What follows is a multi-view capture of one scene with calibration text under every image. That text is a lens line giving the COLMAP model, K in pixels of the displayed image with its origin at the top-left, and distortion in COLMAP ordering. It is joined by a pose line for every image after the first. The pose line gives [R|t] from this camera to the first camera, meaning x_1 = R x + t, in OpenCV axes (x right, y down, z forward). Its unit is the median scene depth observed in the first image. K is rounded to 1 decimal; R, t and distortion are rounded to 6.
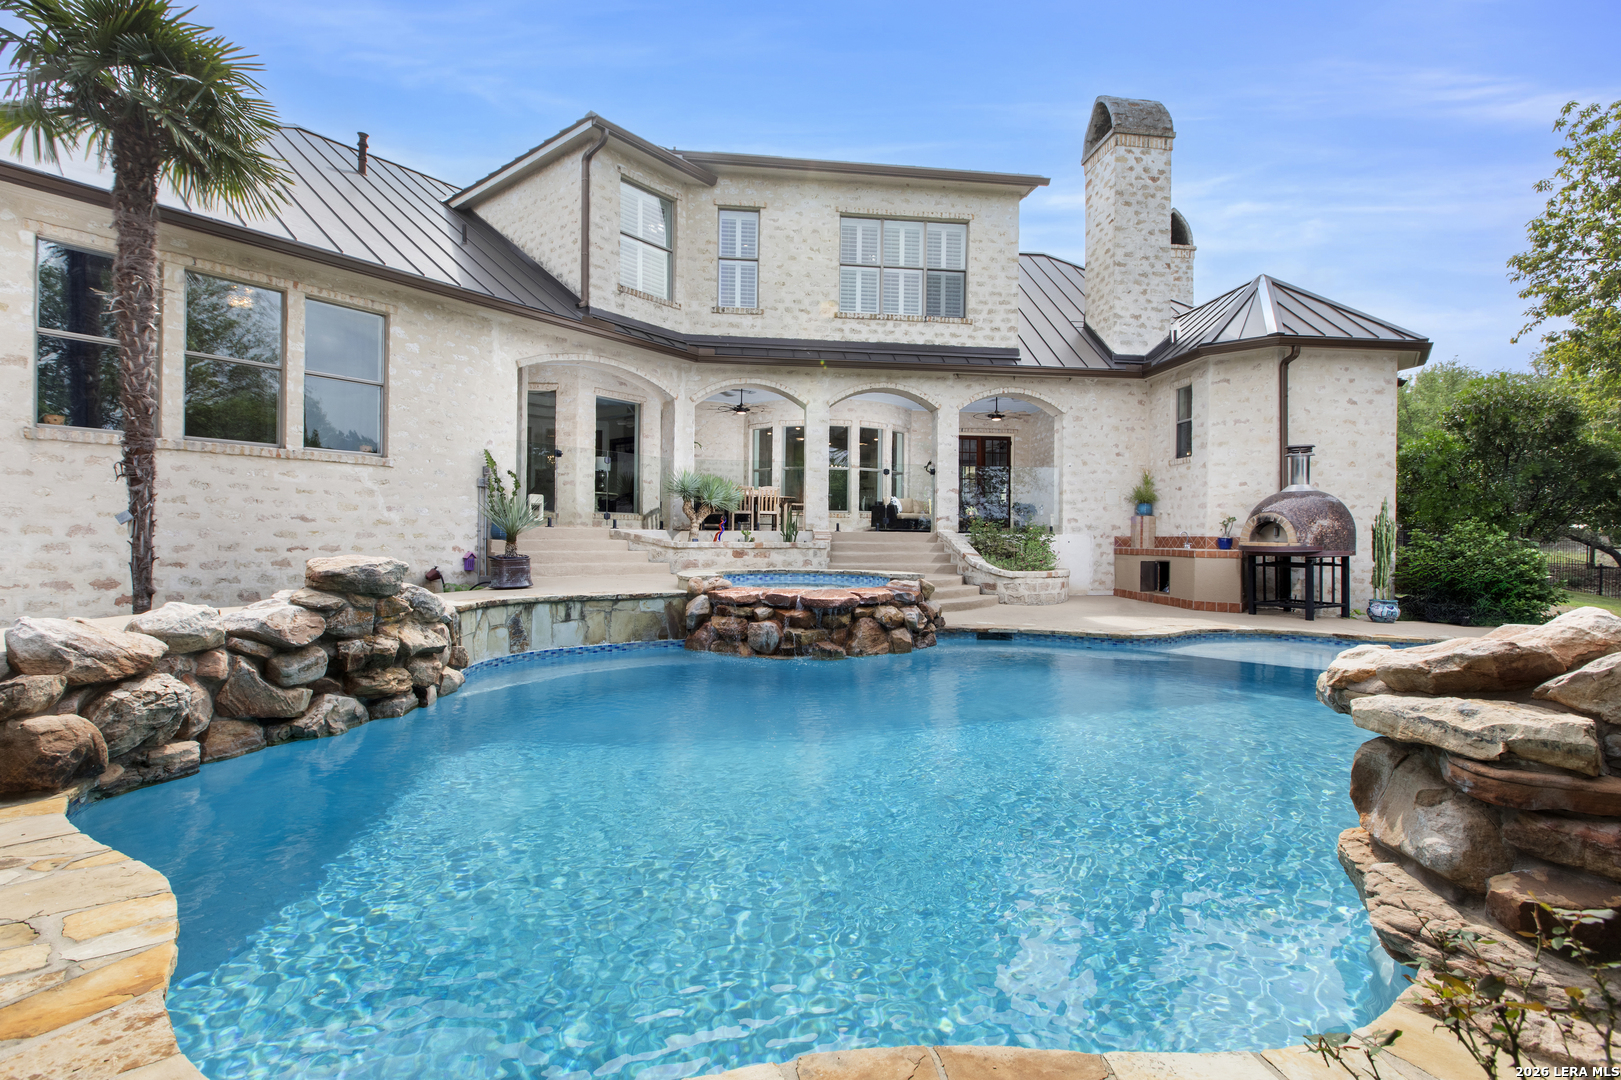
lens RADIAL K [[729.1, 0, 810.0], [0, 729.1, 535.4], [0, 0, 1]] dist [-0.000453, 0.000125]
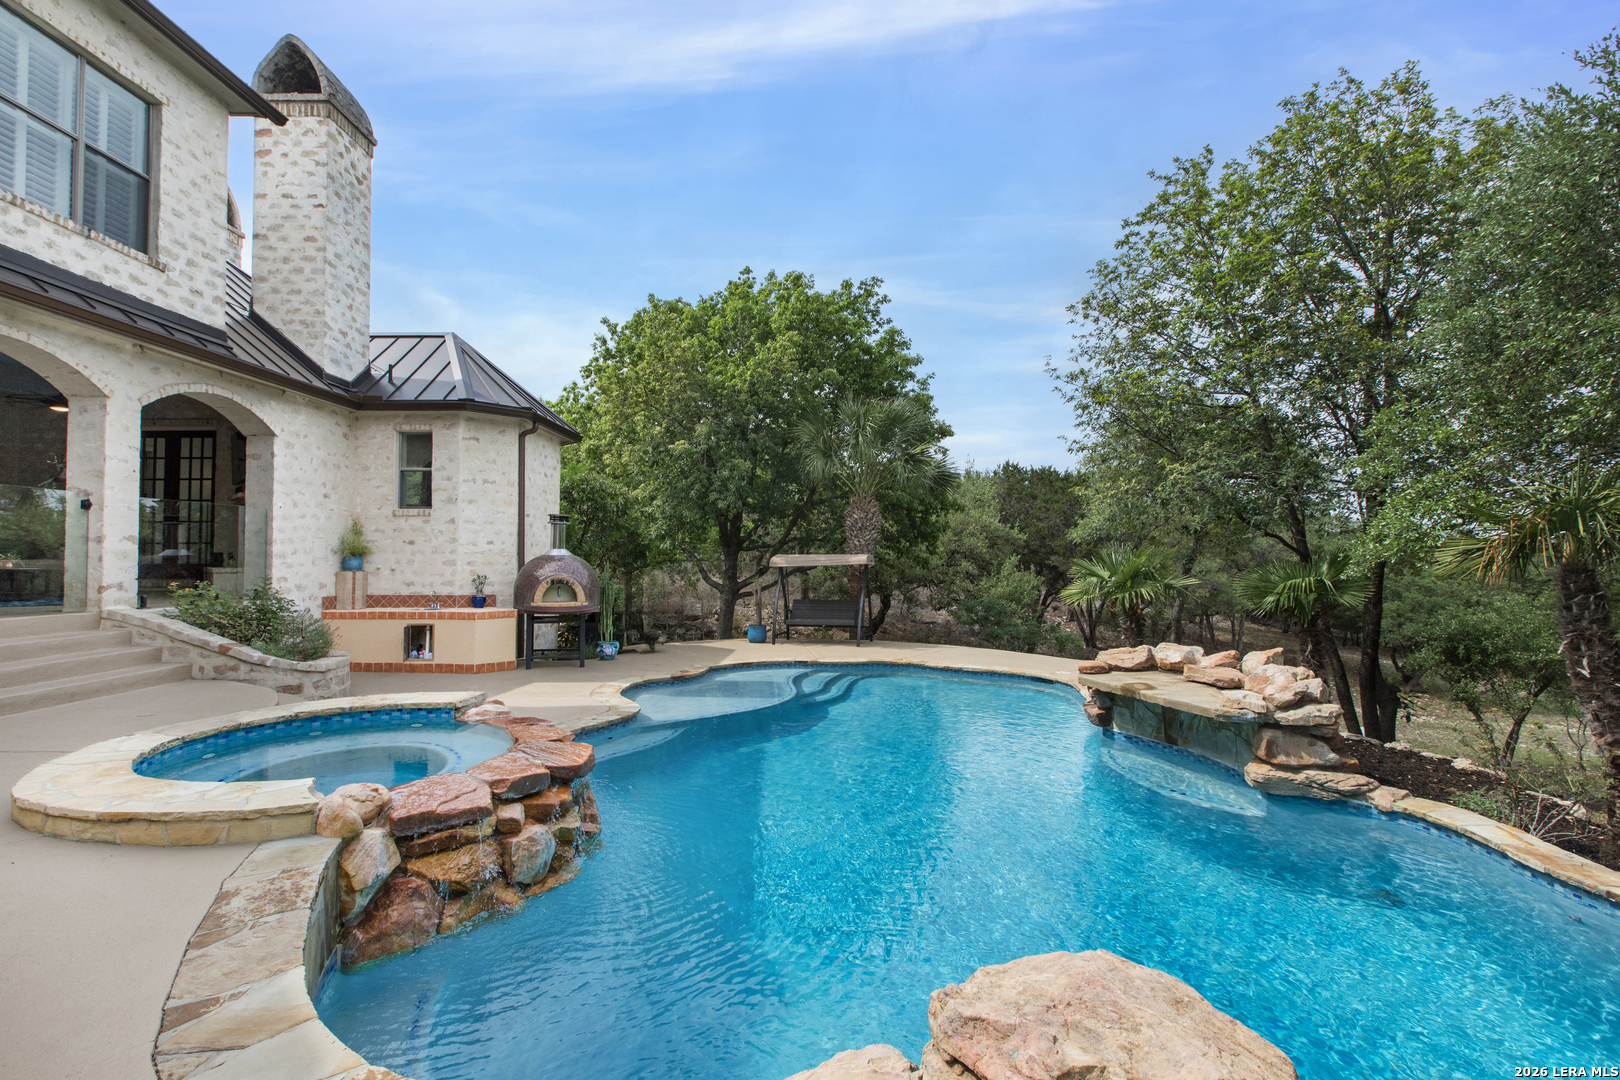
lens RADIAL K [[728.7, 0, 809.5], [0, 728.7, 535.4], [0, 0, 1]] dist [-0.000453, 0.000125]
pose [[0.104436, 0.017674, 0.994375, -0.335096], [-0.006025, 0.999835, -0.017138, -0.057442], [-0.994513, -0.004201, 0.104525, 0.386460]]
